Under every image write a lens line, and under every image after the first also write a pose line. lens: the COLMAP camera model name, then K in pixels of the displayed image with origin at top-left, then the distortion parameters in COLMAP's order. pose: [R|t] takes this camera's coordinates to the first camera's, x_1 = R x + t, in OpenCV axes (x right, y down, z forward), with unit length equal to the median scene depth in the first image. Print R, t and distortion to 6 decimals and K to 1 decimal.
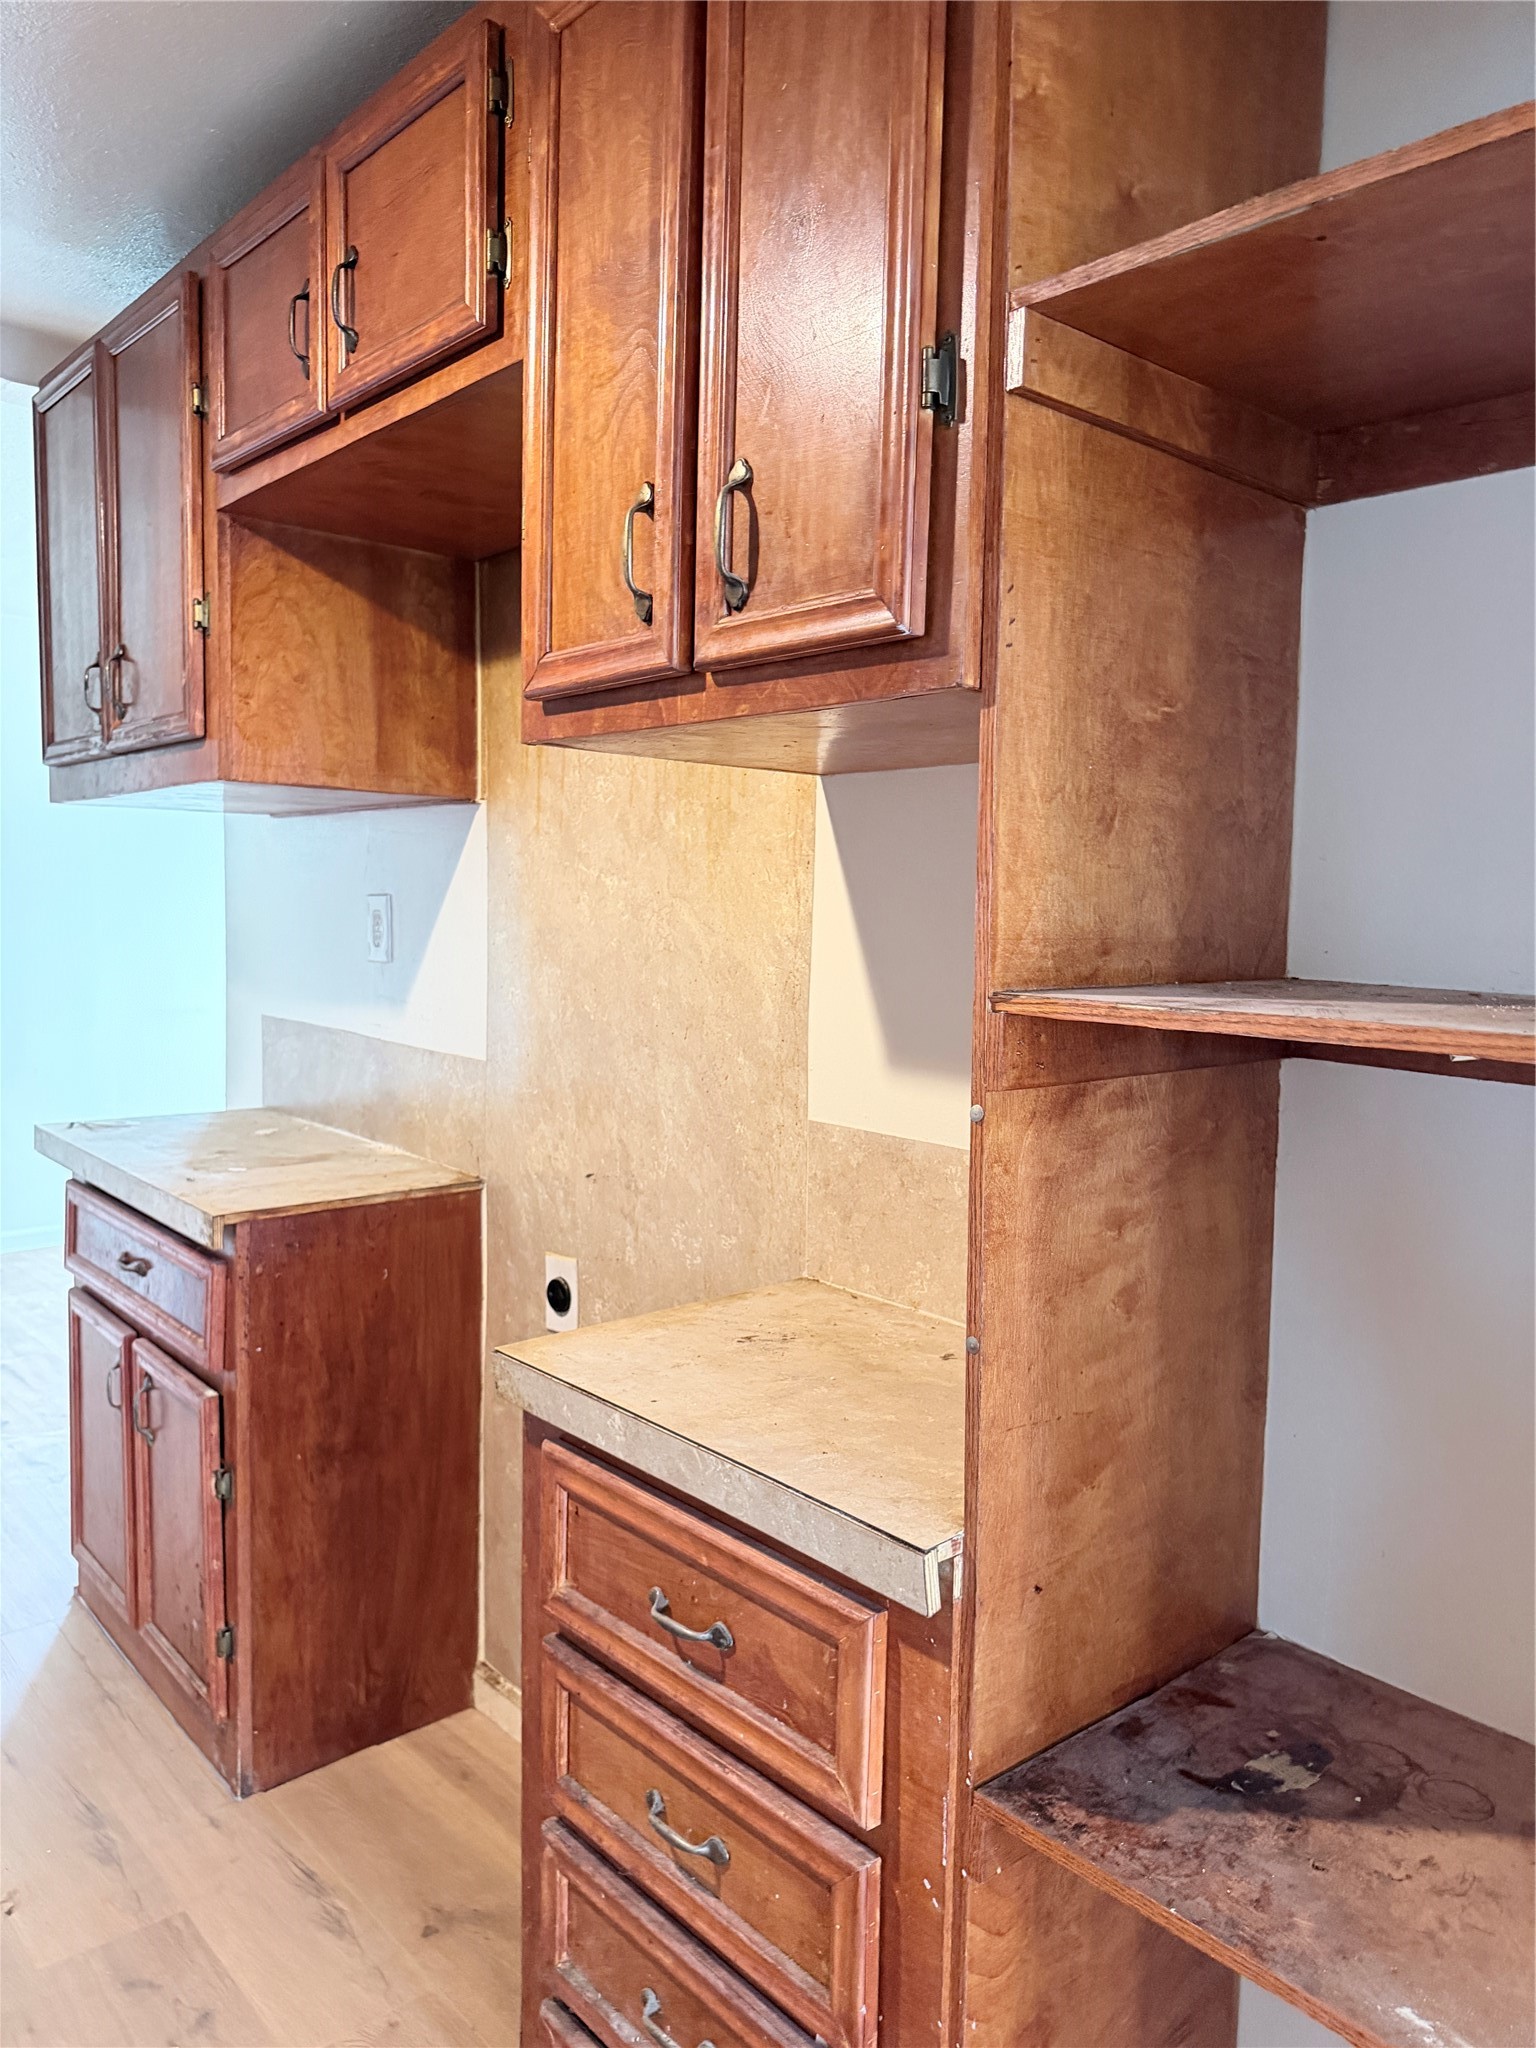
lens RADIAL K [[1477.1, 0, 783.3], [0, 1477.1, 1030.4], [0, 0, 1]] dist [0.042090, -0.040305]
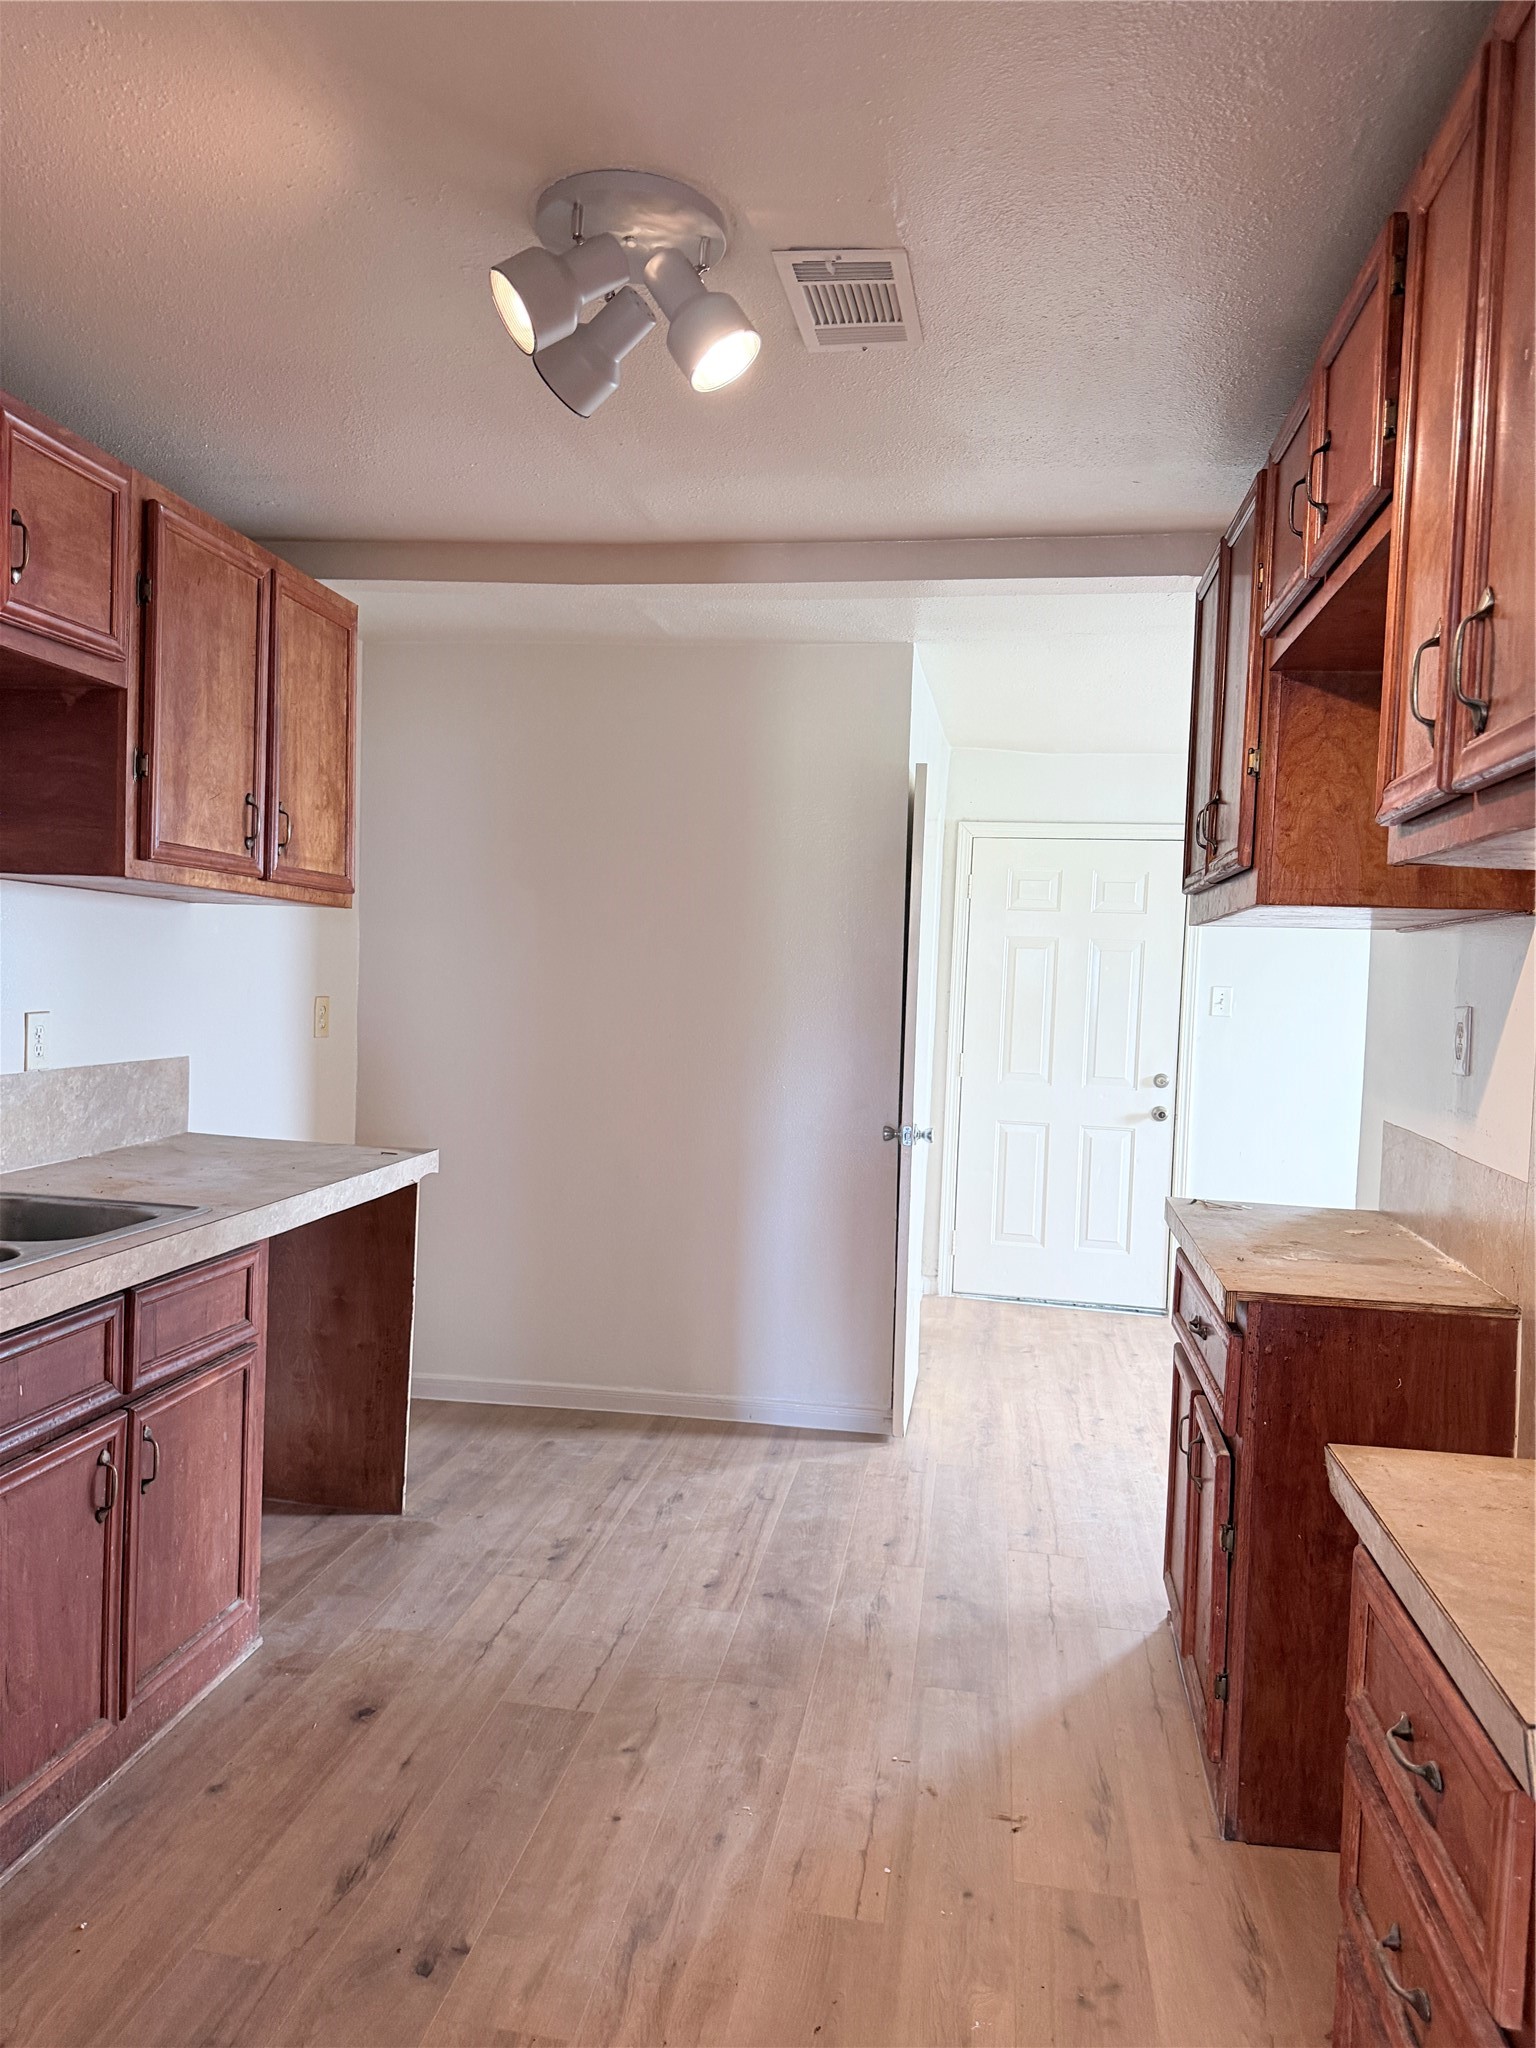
lens RADIAL K [[1477.1, 0, 771.8], [0, 1477.1, 1025.3], [0, 0, 1]] dist [0.042090, -0.040305]
pose [[0.644140, 0.032194, -0.764230, 0.235490], [-0.091850, 0.995140, -0.035495, -0.002571], [0.759373, 0.093058, 0.643967, 0.001828]]
